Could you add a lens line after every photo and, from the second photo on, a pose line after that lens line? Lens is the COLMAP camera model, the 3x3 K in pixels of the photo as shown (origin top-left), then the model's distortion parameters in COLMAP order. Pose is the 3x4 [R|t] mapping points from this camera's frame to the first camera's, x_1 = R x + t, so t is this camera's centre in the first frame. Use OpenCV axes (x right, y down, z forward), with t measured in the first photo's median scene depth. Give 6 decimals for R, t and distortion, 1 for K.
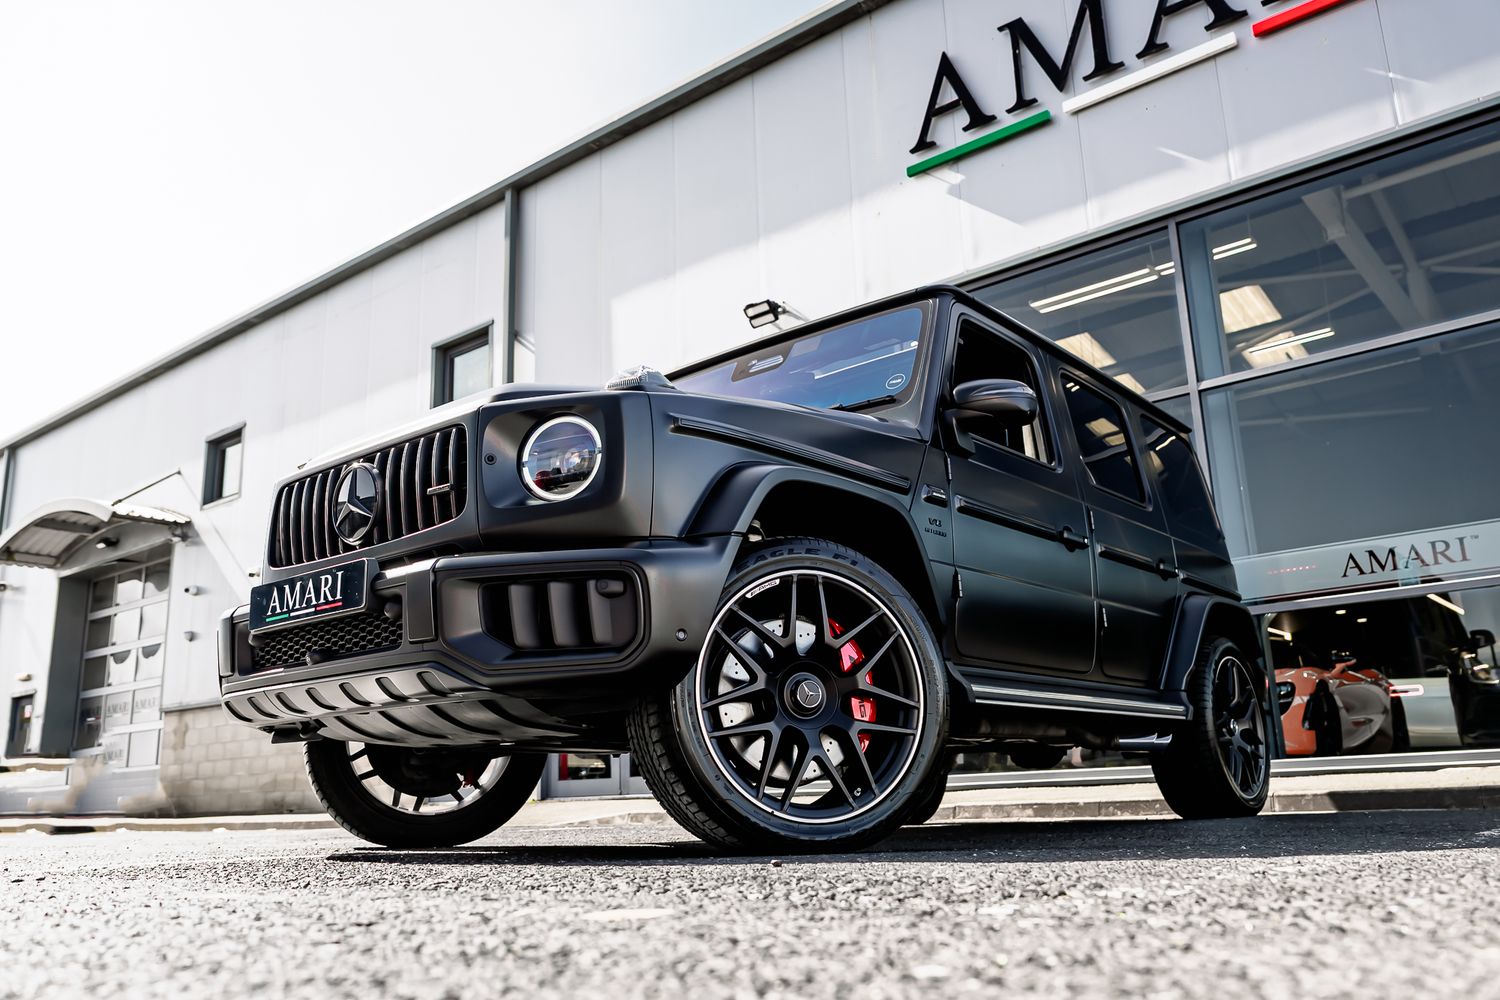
lens RADIAL K [[1190.4, 0, 765.8], [0, 1190.4, 499.5], [0, 0, 1]] dist [-0.009210, -0.002579]
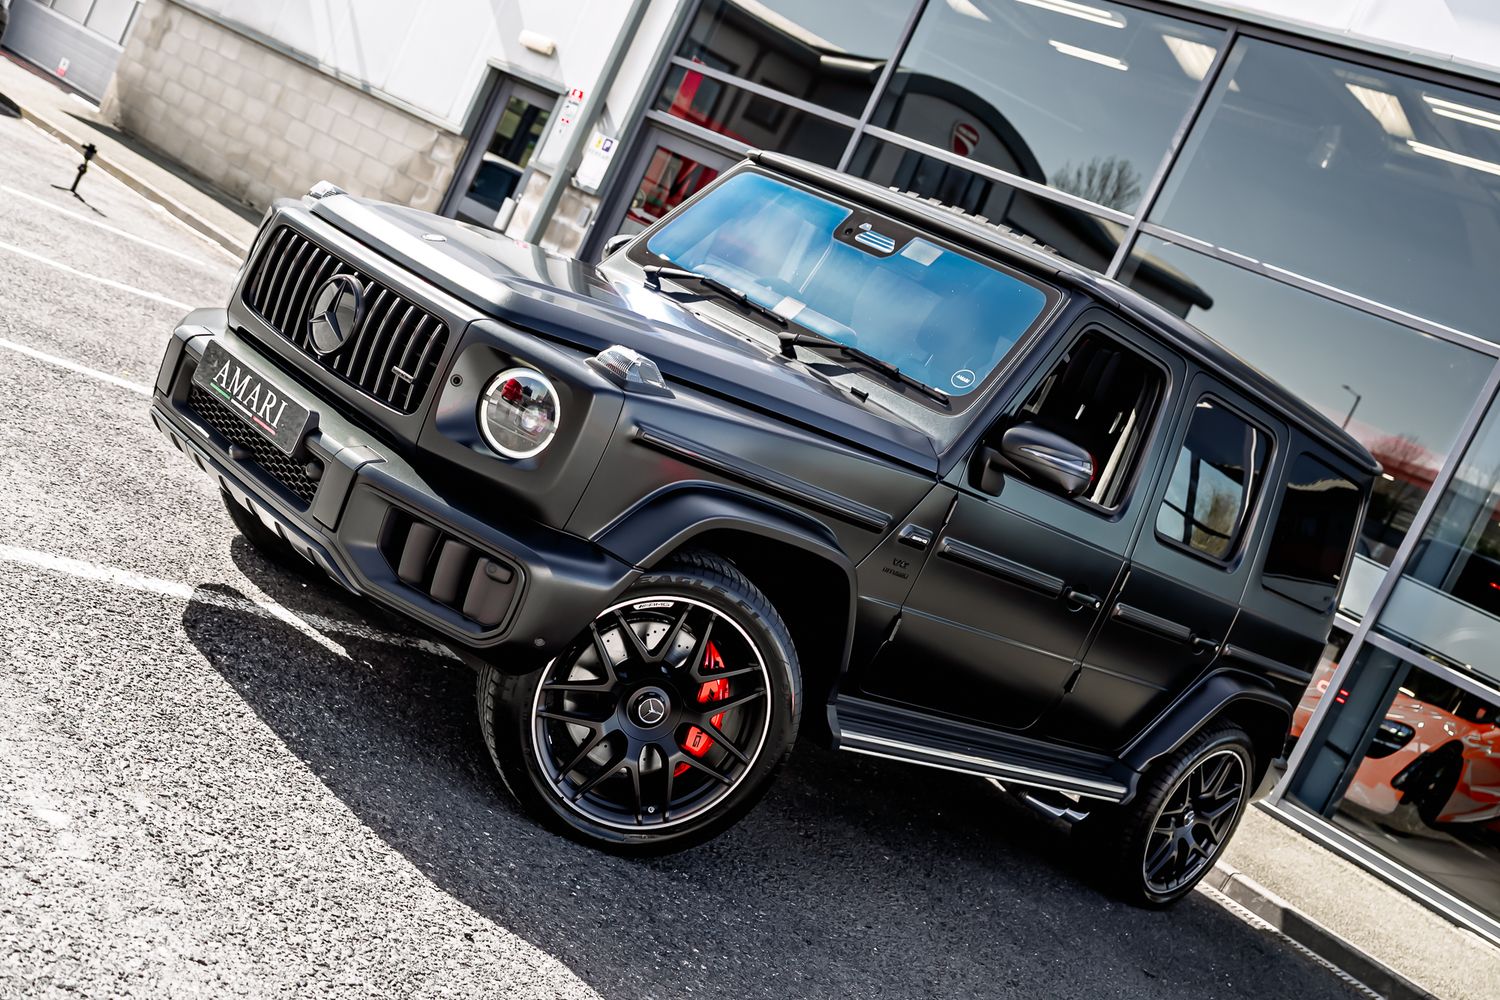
lens RADIAL K [[1747.1, 0, 772.6], [0, 1747.1, 499.1], [0, 0, 1]] dist [0.007498, 0.028752]
pose [[0.881726, 0.471273, -0.021471, 0.074873], [-0.436701, 0.832568, 0.340769, -0.541885], [0.178472, -0.291088, 0.939902, -0.334299]]
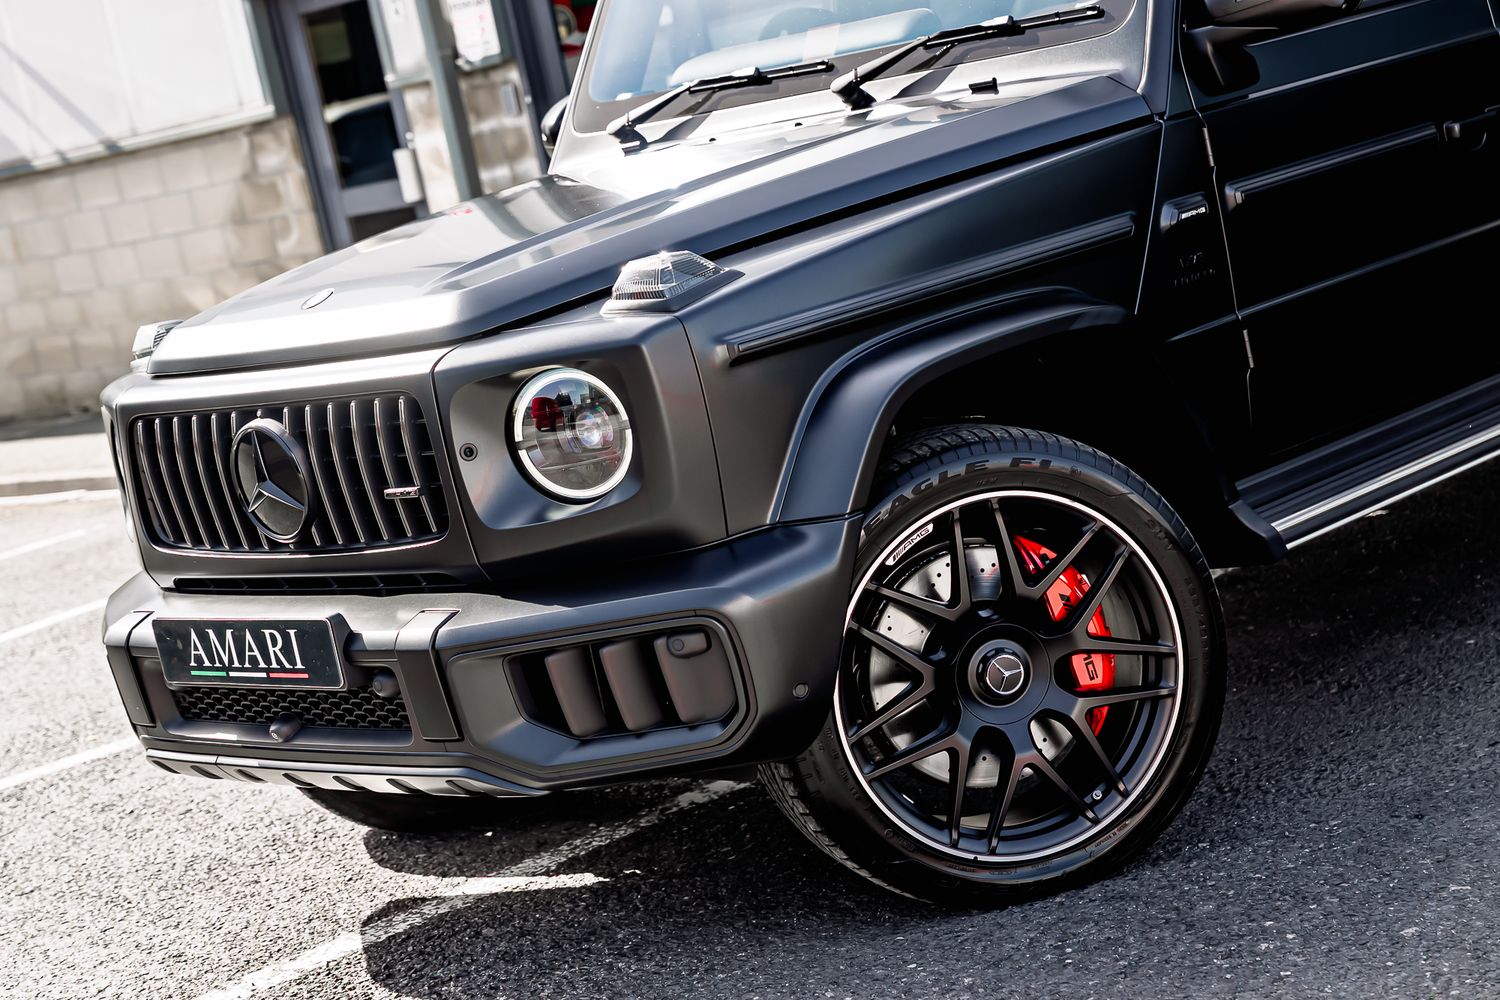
lens RADIAL K [[2927.9, 0, 779.9], [0, 2927.9, 499.2], [0, 0, 1]] dist [0.019311, 0.027315]
pose [[0.980628, -0.149224, -0.126890, 0.136081], [0.187942, 0.899320, 0.394842, -0.599567], [0.055195, -0.411041, 0.909944, -0.466545]]
